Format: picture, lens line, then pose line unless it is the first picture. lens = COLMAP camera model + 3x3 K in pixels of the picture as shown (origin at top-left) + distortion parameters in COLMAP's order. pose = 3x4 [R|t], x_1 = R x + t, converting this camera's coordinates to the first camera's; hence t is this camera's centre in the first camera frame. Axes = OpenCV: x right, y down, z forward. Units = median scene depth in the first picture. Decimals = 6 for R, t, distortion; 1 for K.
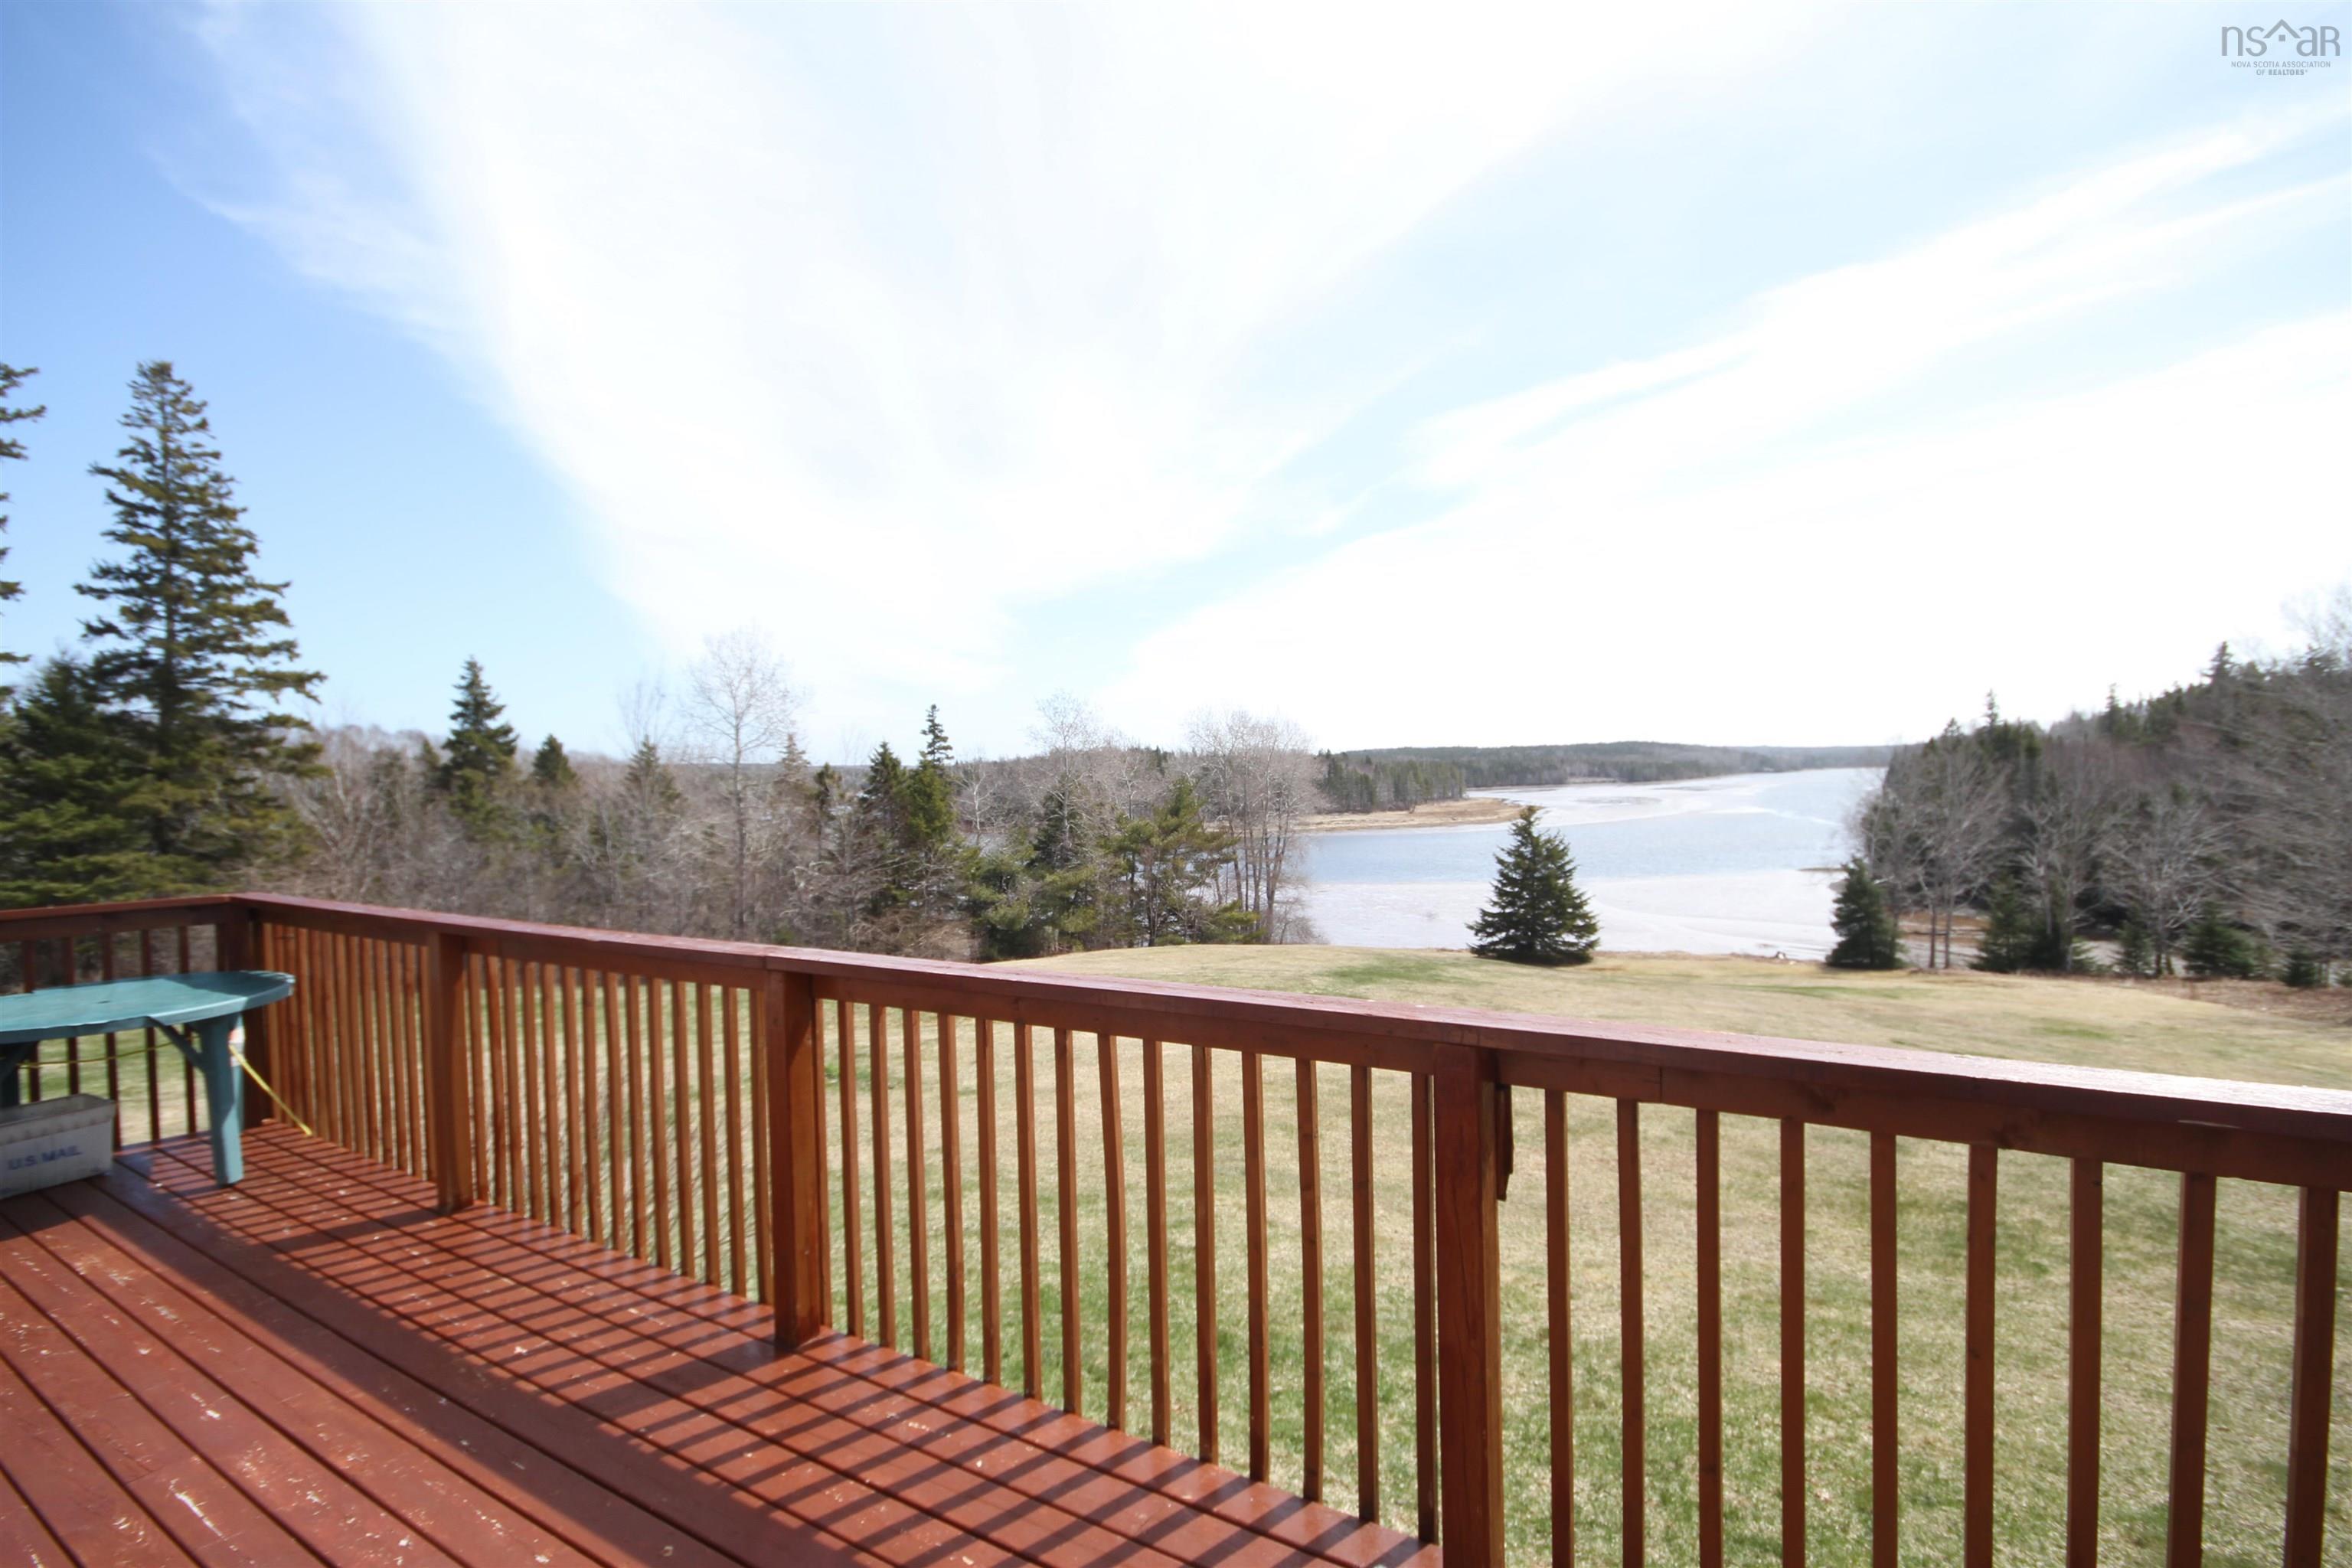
lens RADIAL K [[1099.2, 0, 1187.1], [0, 1099.2, 790.6], [0, 0, 1]] dist [0.004543, -0.006805]
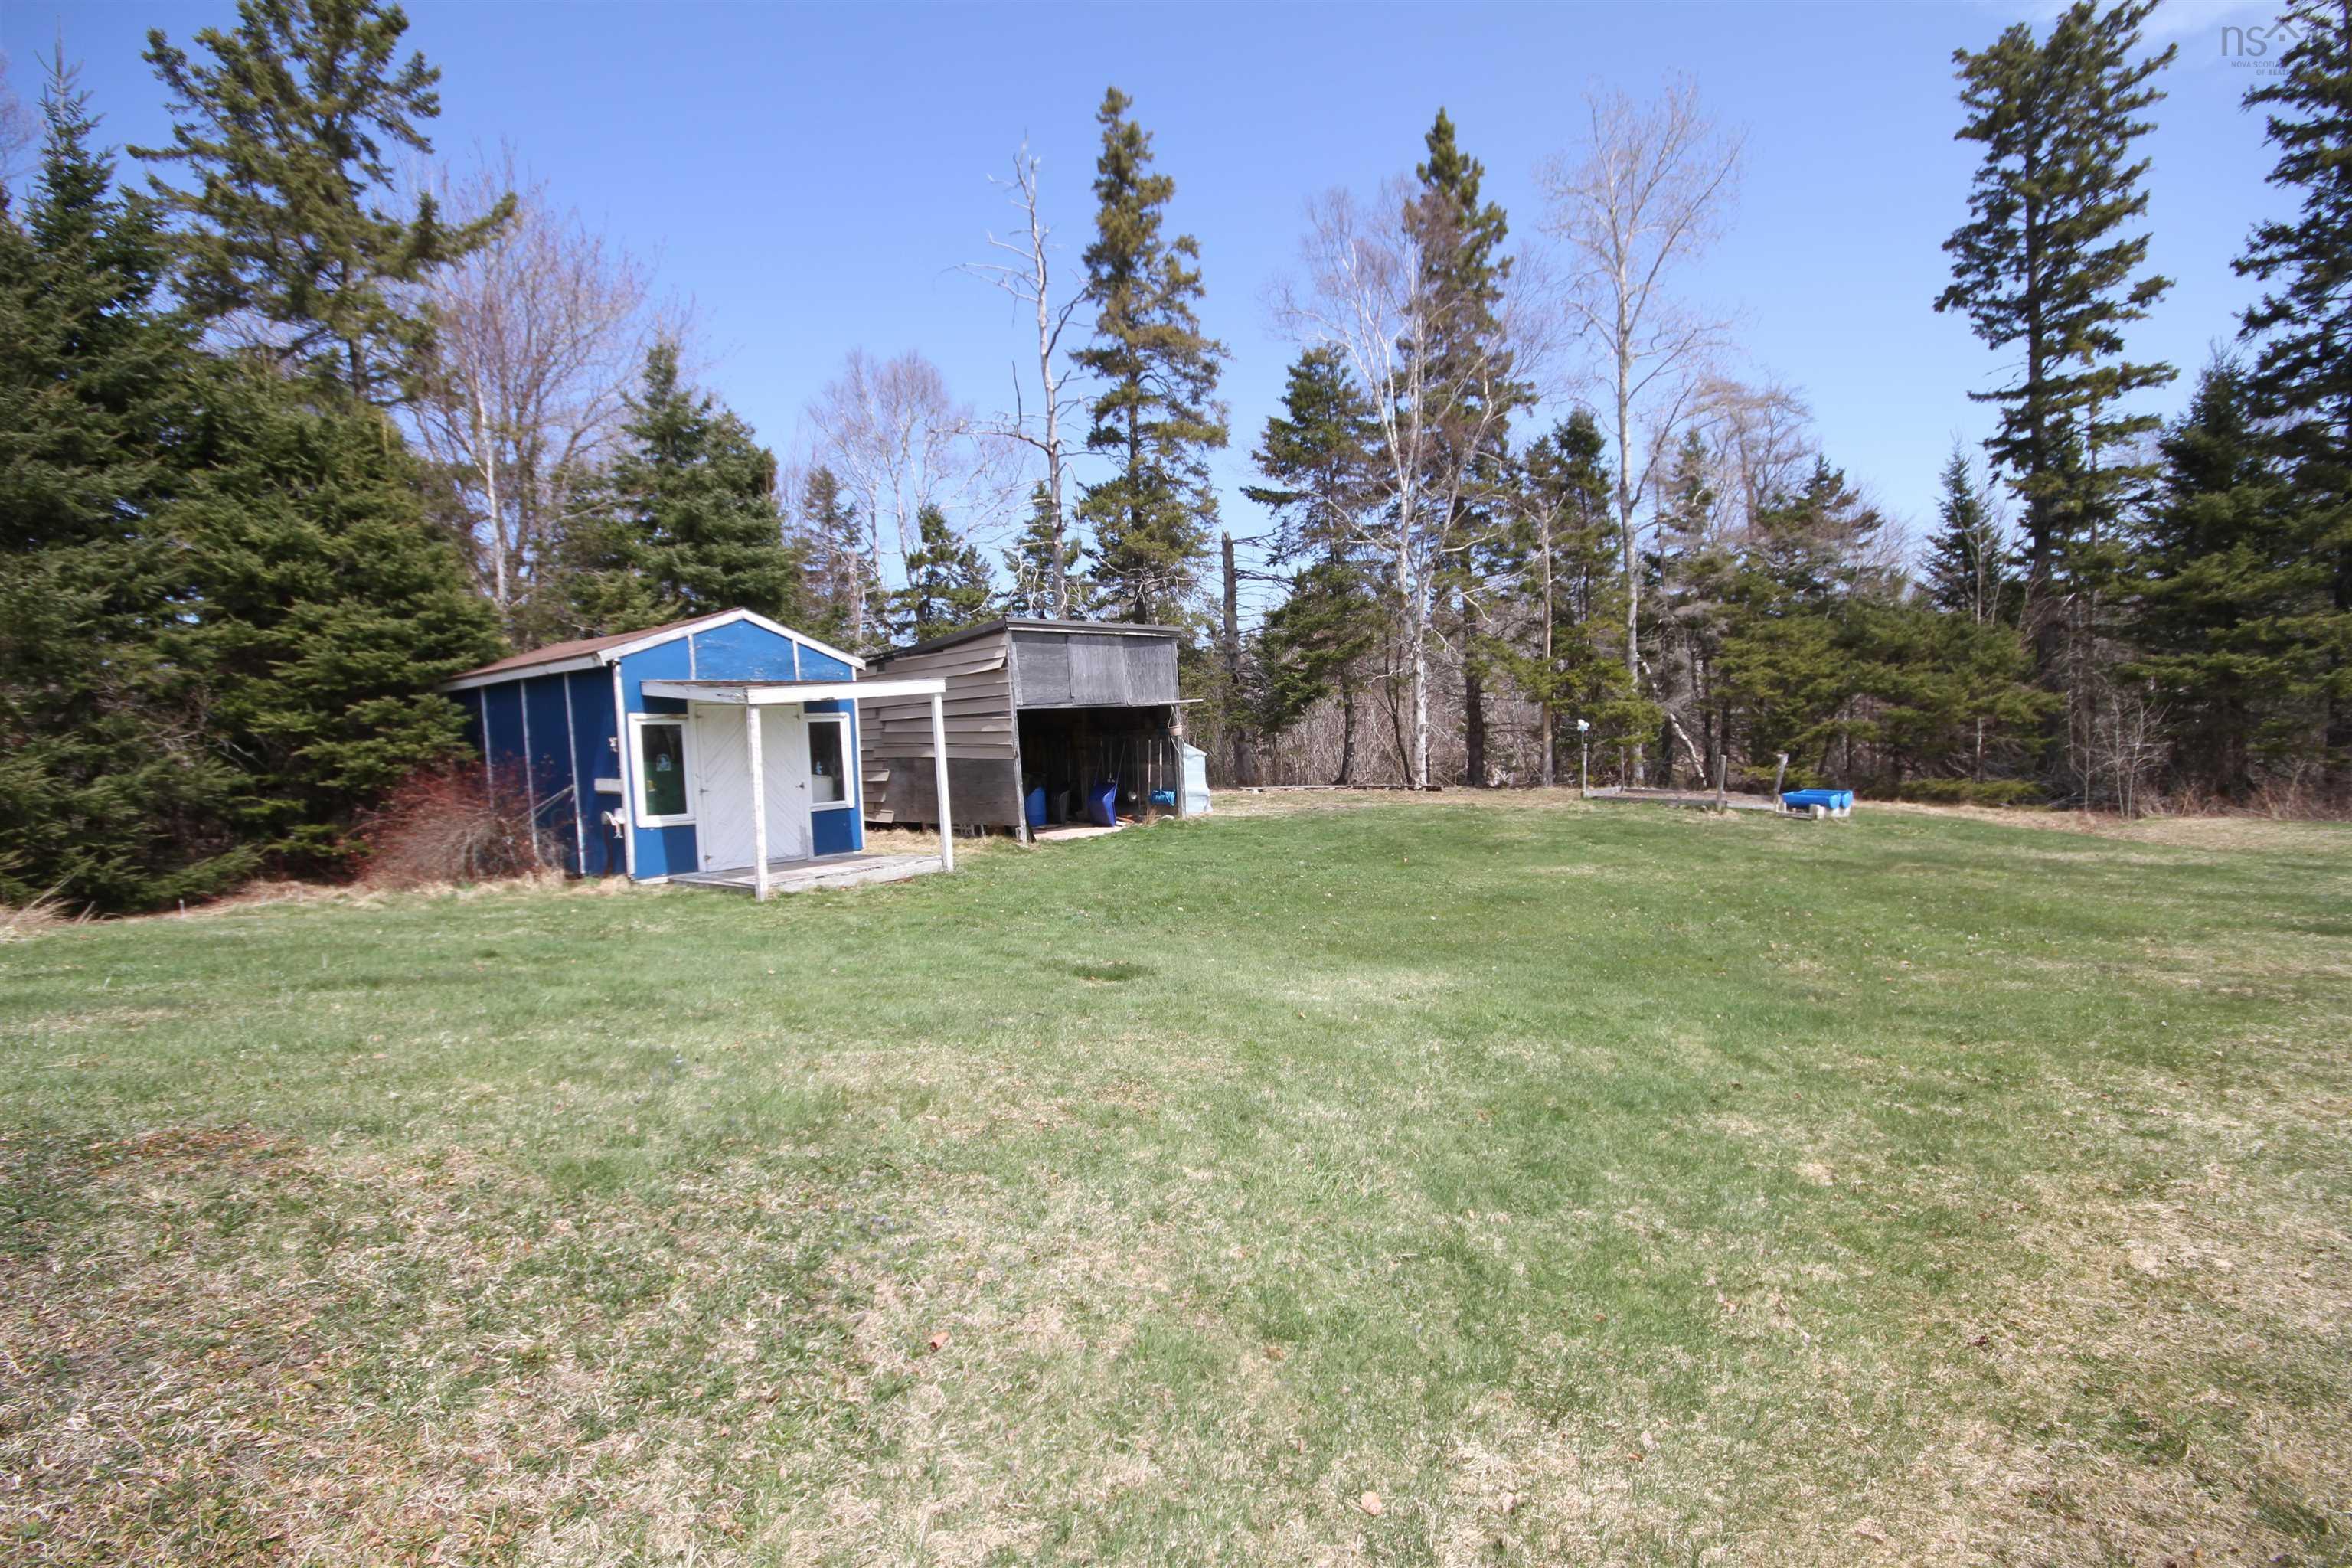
lens RADIAL K [[1122.7, 0, 1178.2], [0, 1122.7, 784.1], [0, 0, 1]] dist [-0.003350, -0.003509]
pose [[0.118876, 0.046625, -0.991814, -0.219622], [0.044319, 0.997652, 0.052212, 0.058029], [0.991919, -0.050163, 0.116531, 0.124827]]
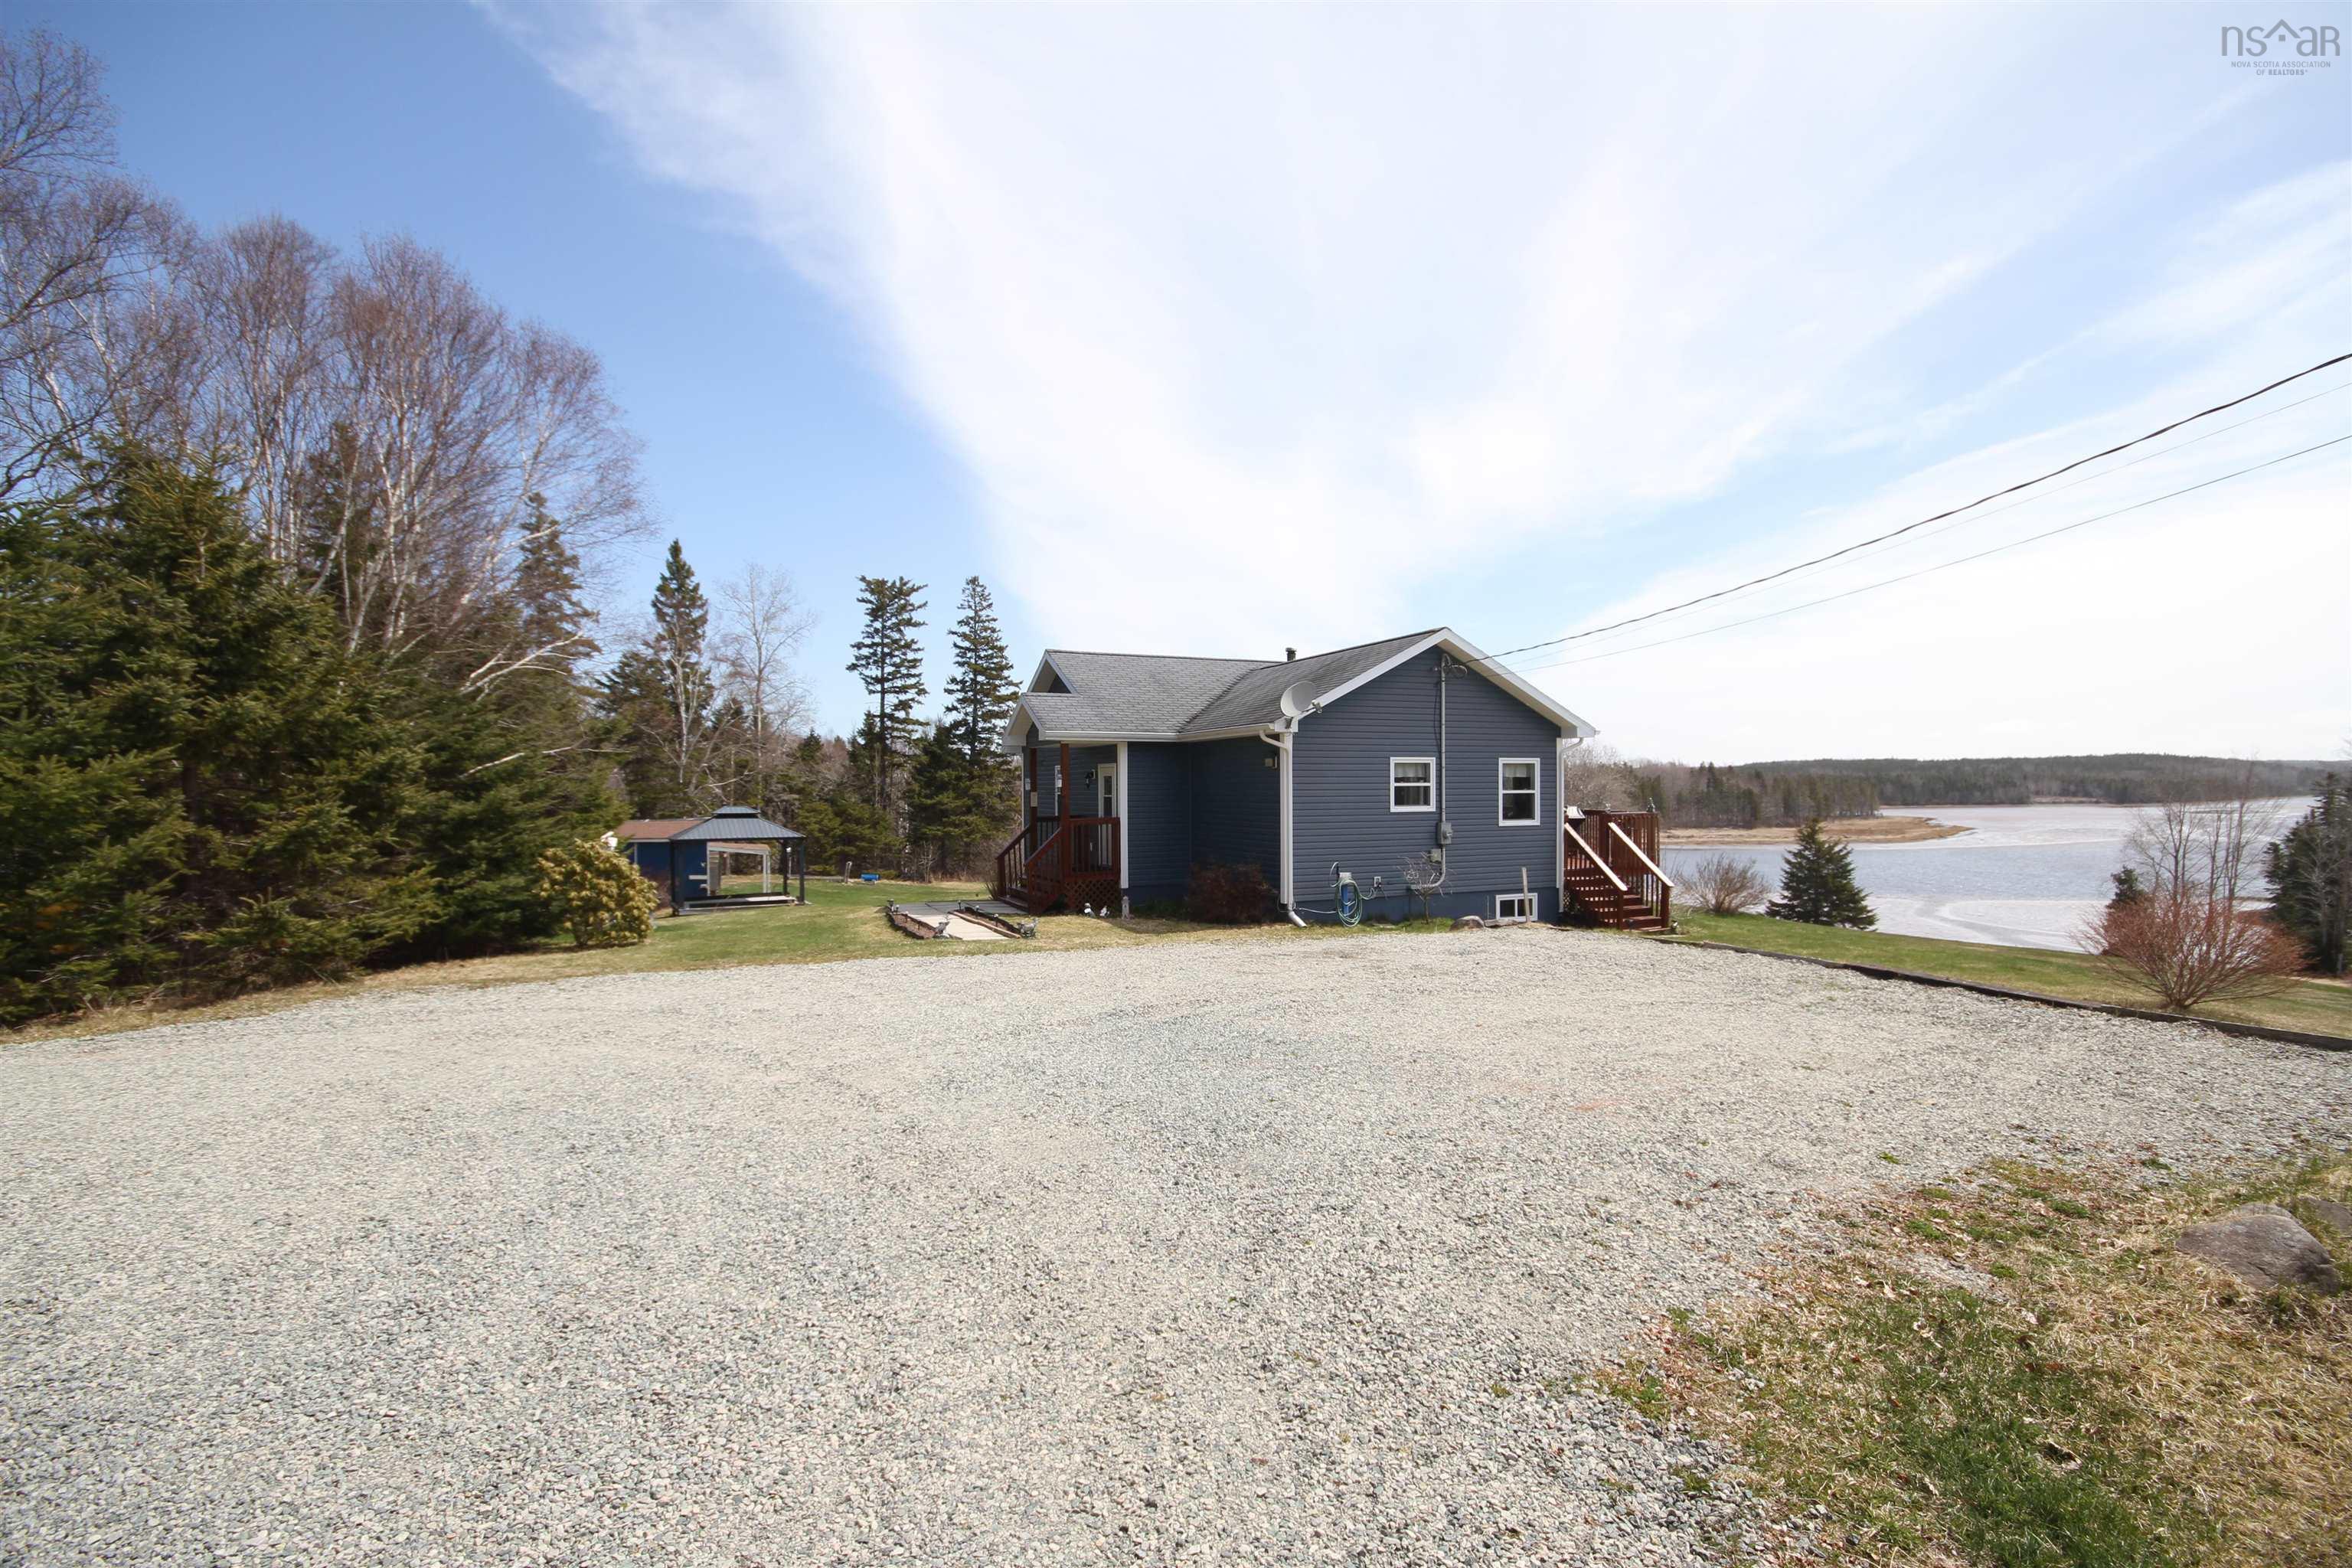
lens RADIAL K [[1099.2, 0, 1180.0], [0, 1099.2, 808.9], [0, 0, 1]] dist [0.004543, -0.006805]
pose [[0.942799, 0.022708, -0.332588, 0.076292], [-0.019694, 0.999729, 0.012430, 0.005287], [0.332780, -0.005169, 0.942990, -0.538189]]
